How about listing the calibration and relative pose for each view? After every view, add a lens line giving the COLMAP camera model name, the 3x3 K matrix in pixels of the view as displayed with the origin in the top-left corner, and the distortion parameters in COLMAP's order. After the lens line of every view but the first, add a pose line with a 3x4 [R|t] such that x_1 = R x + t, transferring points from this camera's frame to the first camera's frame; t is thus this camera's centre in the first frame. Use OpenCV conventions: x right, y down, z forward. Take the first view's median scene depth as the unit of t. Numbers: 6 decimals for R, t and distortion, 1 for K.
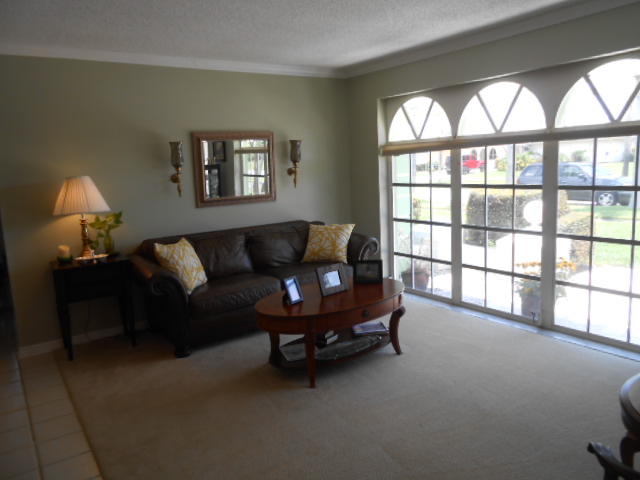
lens RADIAL K [[495.8, 0, 322.9], [0, 495.8, 238.9], [0, 0, 1]] dist [-0.039906, 0.049989]
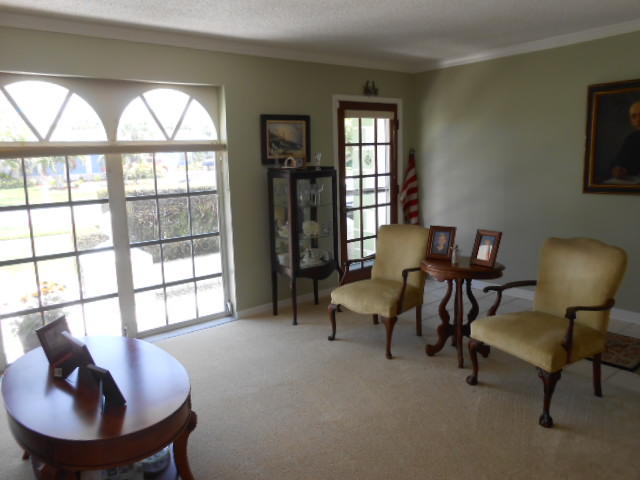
lens RADIAL K [[442.8, 0, 319.5], [0, 442.8, 225.5], [0, 0, 1]] dist [-0.032203, 0.000964]
pose [[-0.030532, -0.104714, 0.994034, -0.469465], [0.185794, 0.976571, 0.108581, -0.080465], [-0.982114, 0.188001, -0.010361, 0.661126]]
